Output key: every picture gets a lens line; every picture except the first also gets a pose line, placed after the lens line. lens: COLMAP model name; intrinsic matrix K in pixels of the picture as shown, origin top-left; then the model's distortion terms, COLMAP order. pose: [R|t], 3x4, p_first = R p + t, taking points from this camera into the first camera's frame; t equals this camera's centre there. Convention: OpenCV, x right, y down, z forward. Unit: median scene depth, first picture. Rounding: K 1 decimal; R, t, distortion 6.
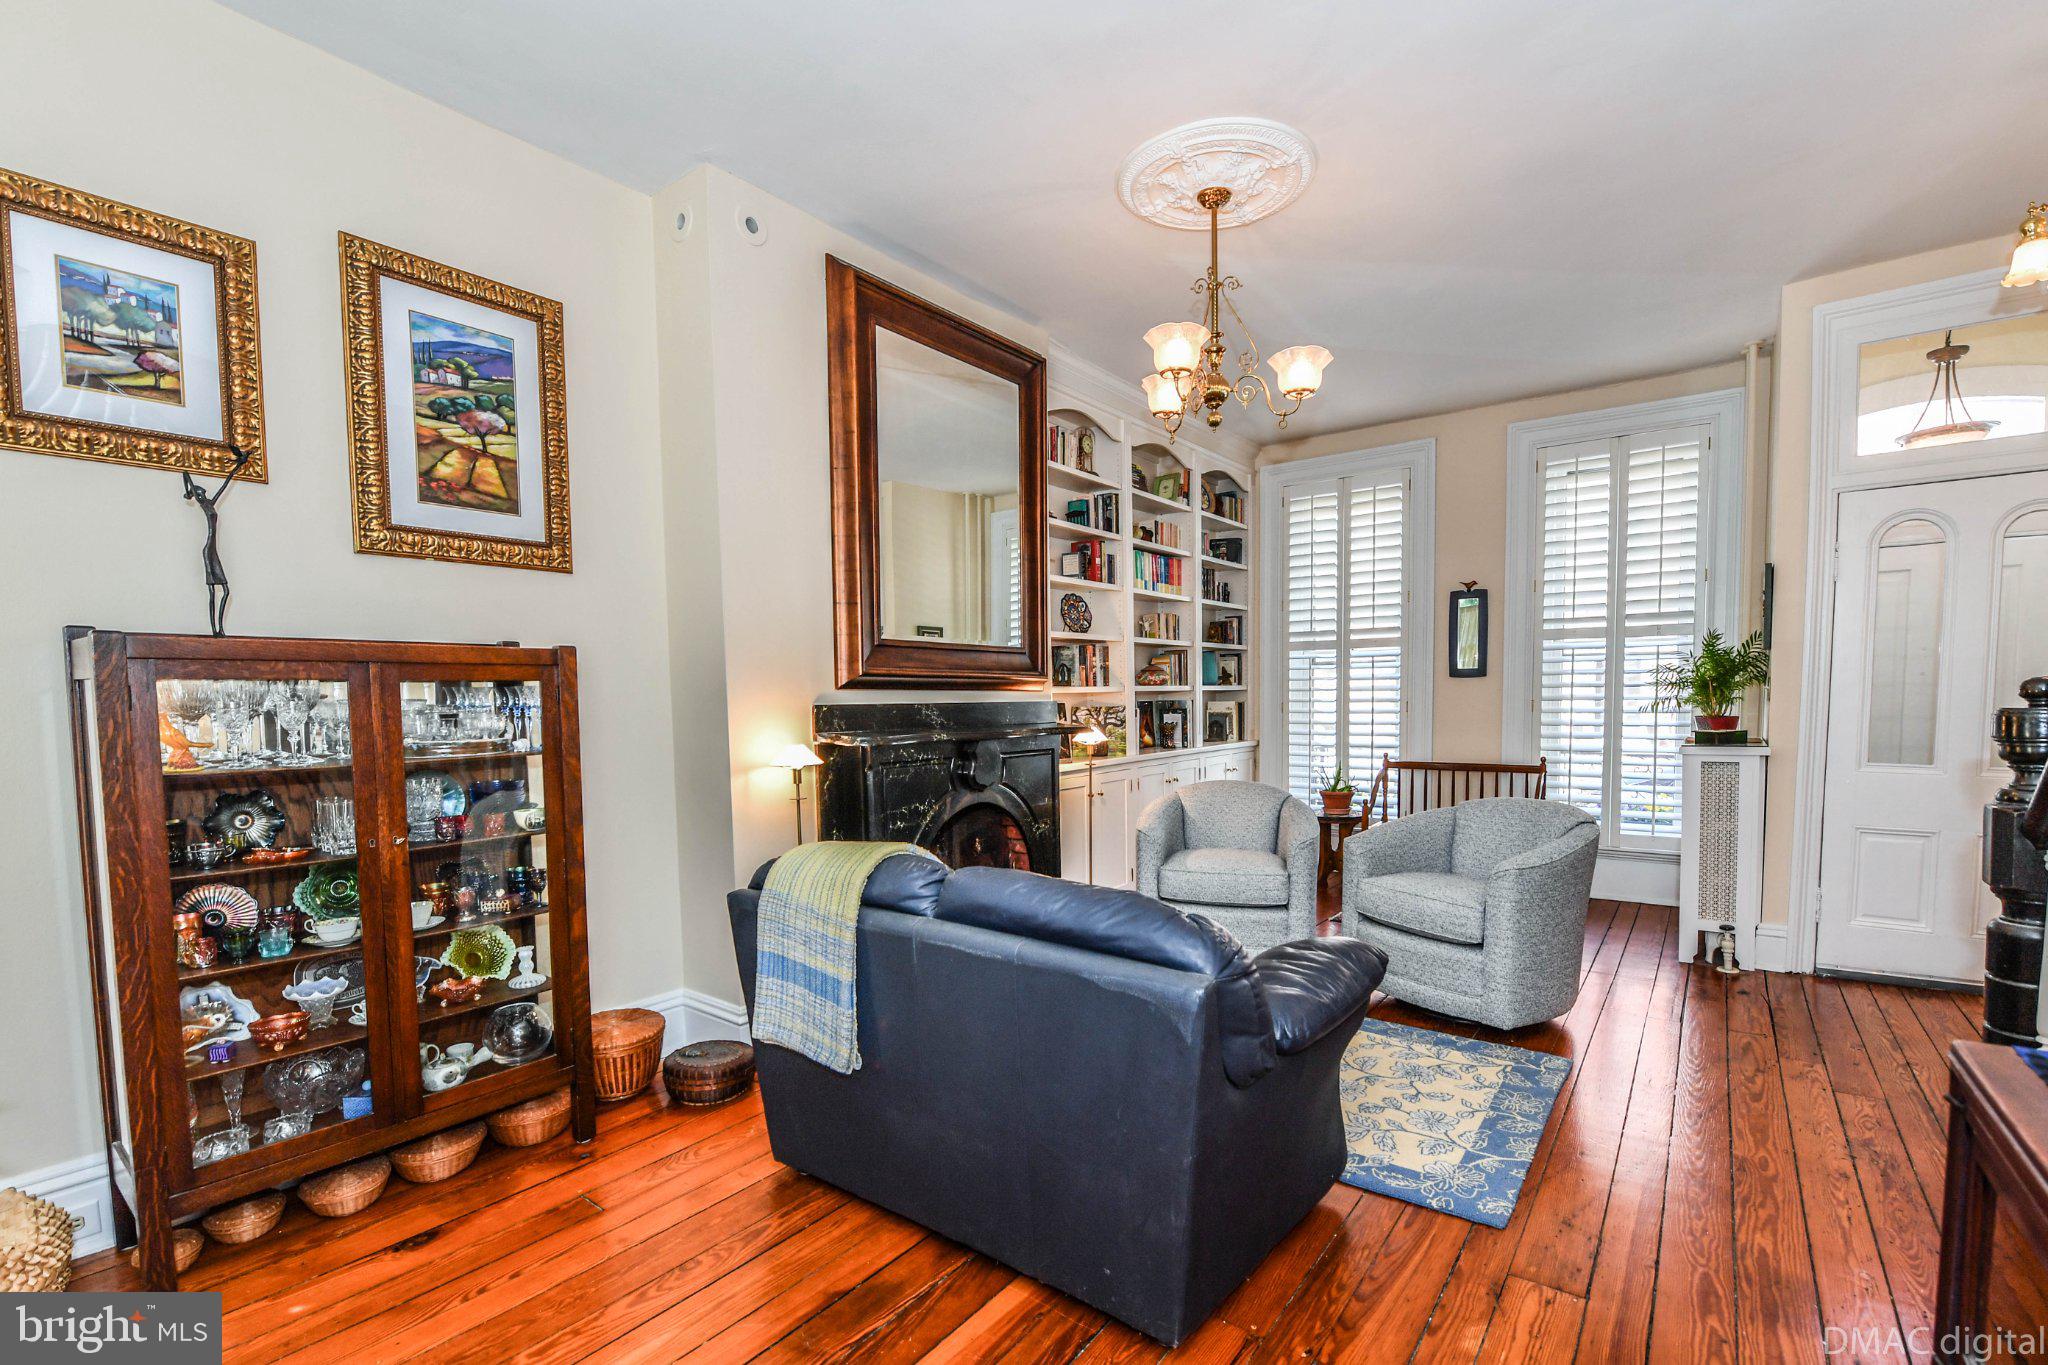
lens RADIAL K [[916.0, 0, 1023.4], [0, 916.0, 687.5], [0, 0, 1]] dist [-0.012810, -0.002356]
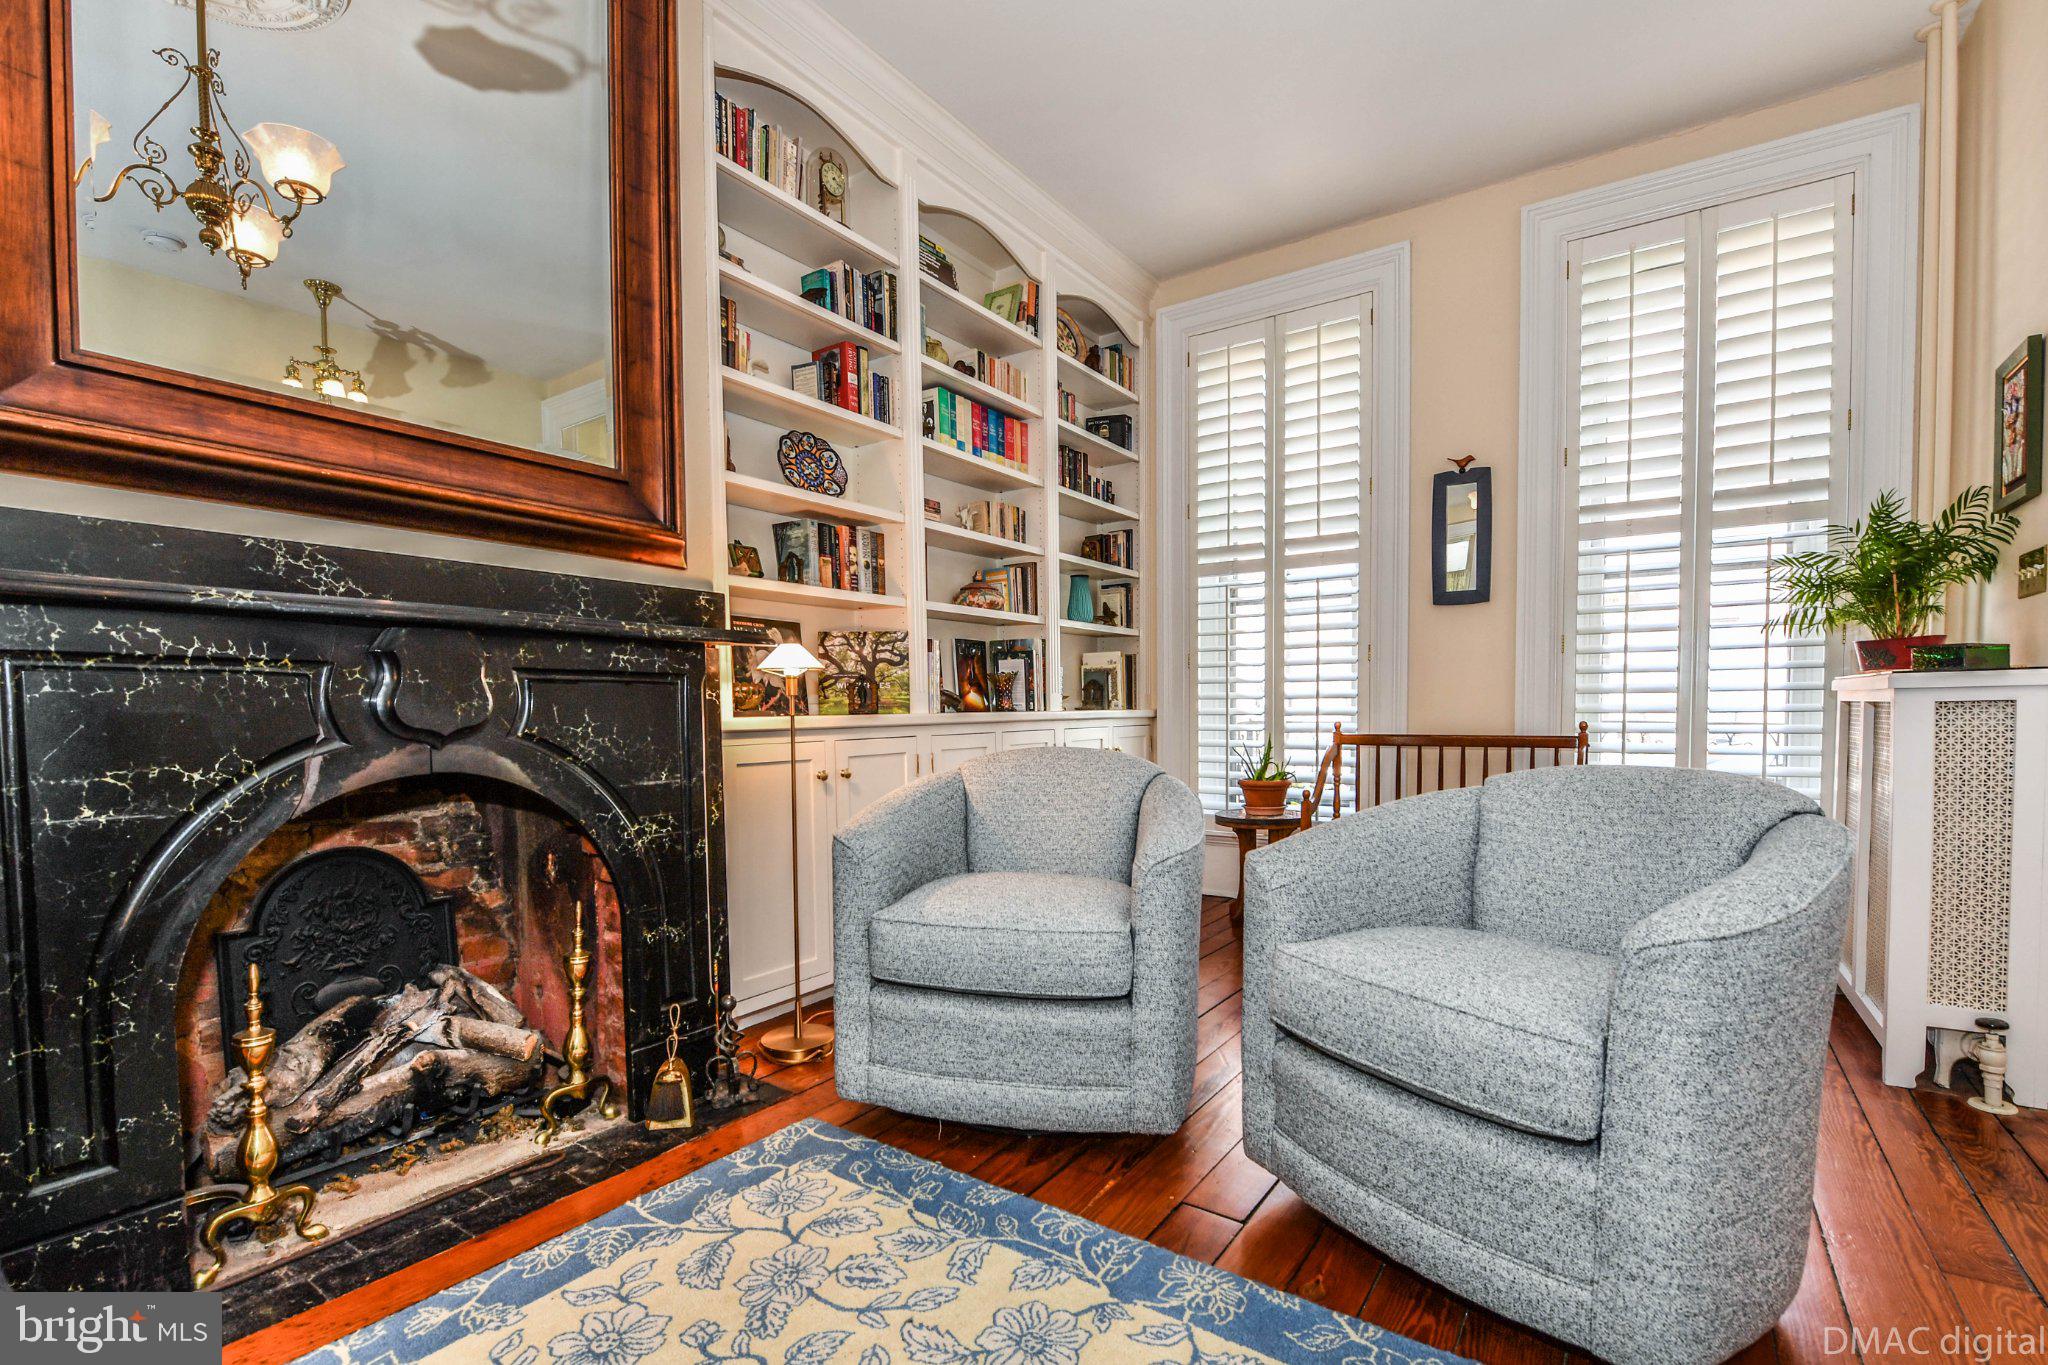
lens RADIAL K [[916.0, 0, 1023.2], [0, 916.0, 681.9], [0, 0, 1]] dist [-0.012810, -0.002356]
pose [[0.998934, 0.005743, 0.045810, 0.147953], [-0.004772, 0.999762, -0.021292, 0.061299], [-0.045921, 0.021050, 0.998723, 0.372230]]
